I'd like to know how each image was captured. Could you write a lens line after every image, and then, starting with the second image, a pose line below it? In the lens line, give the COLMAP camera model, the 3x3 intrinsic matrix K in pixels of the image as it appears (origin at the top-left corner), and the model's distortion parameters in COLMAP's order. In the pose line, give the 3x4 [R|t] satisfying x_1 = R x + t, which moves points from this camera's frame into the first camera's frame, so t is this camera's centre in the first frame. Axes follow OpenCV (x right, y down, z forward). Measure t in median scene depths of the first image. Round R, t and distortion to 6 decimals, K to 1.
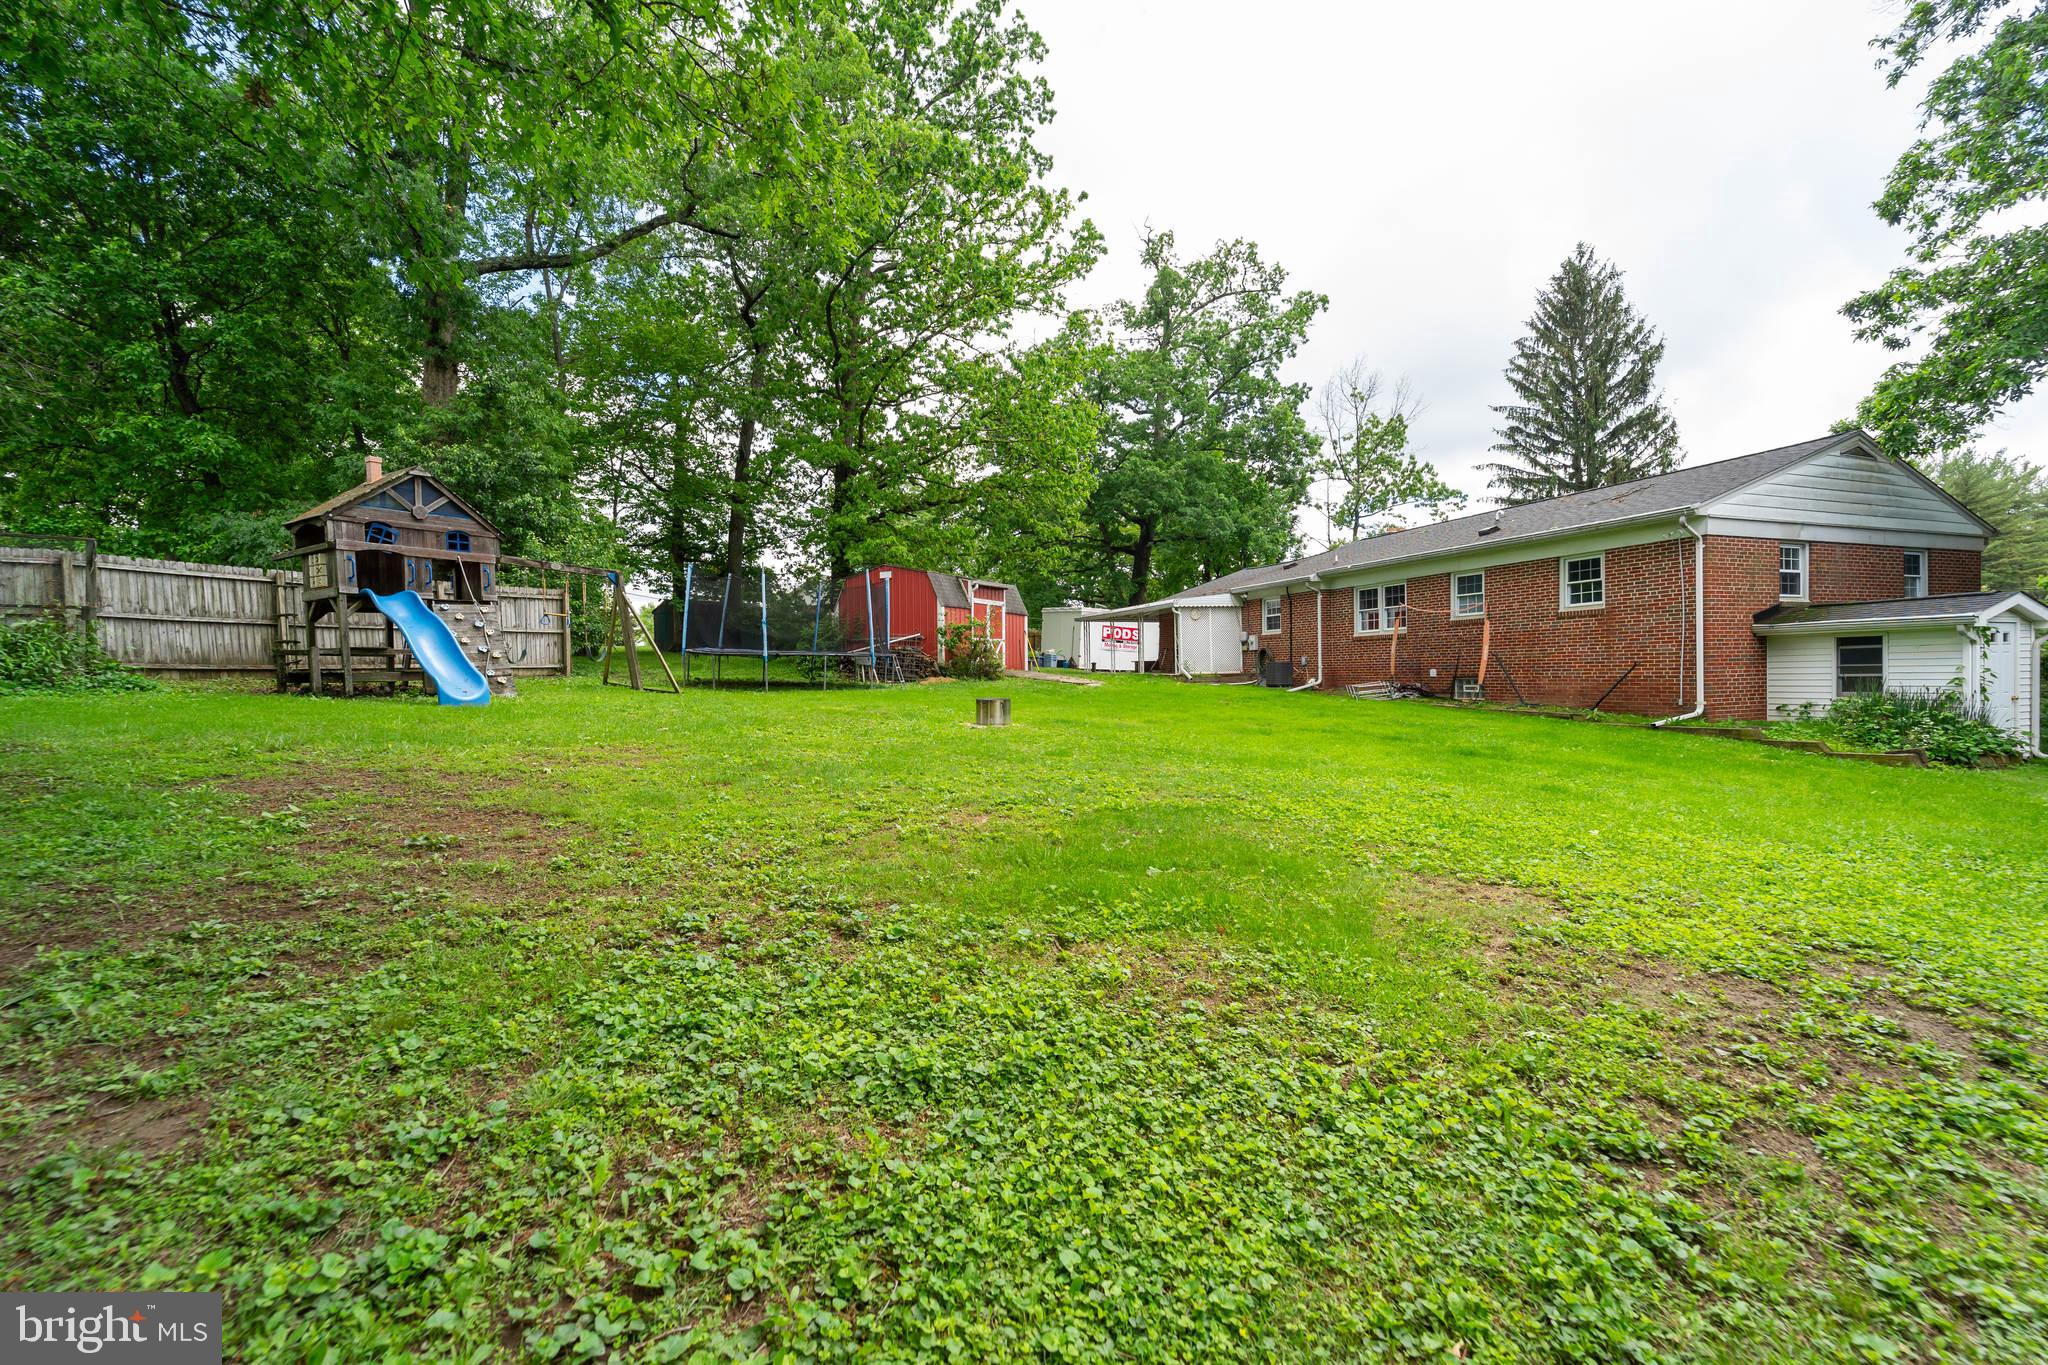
lens RADIAL K [[814.9, 0, 1024.0], [0, 814.9, 682.5], [0, 0, 1]] dist [-0.002374, -0.000522]
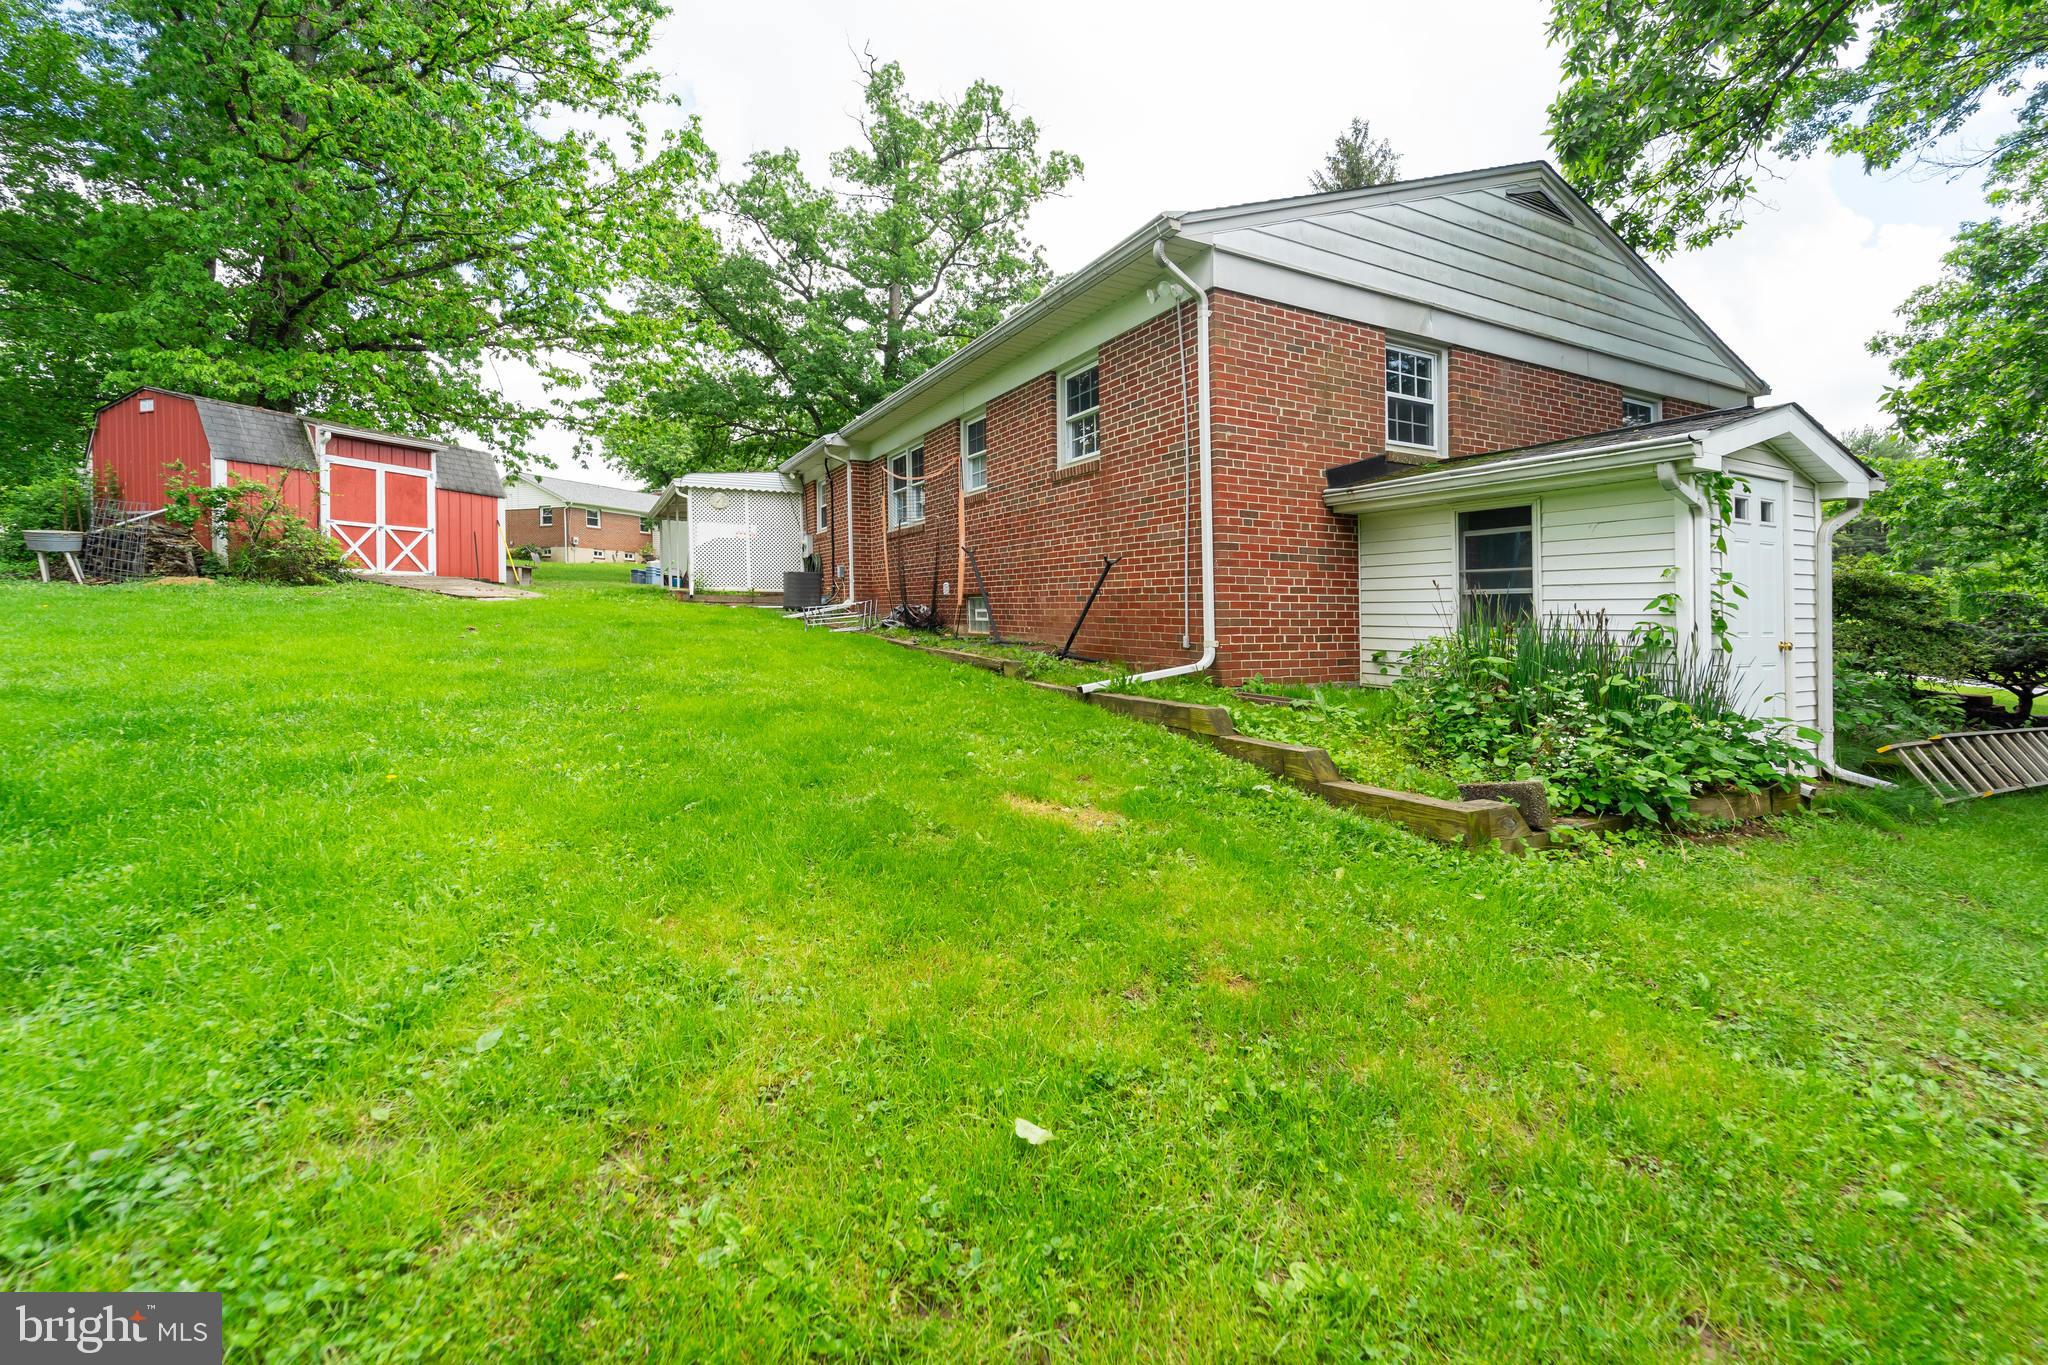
lens RADIAL K [[836.4, 0, 1024.8], [0, 836.4, 582.4], [0, 0, 1]] dist [0.001463, 0.000094]
pose [[0.990264, 0.031707, 0.135541, 0.634835], [-0.025639, 0.998599, -0.046286, 0.014099], [-0.136819, 0.042360, 0.989690, 0.511573]]
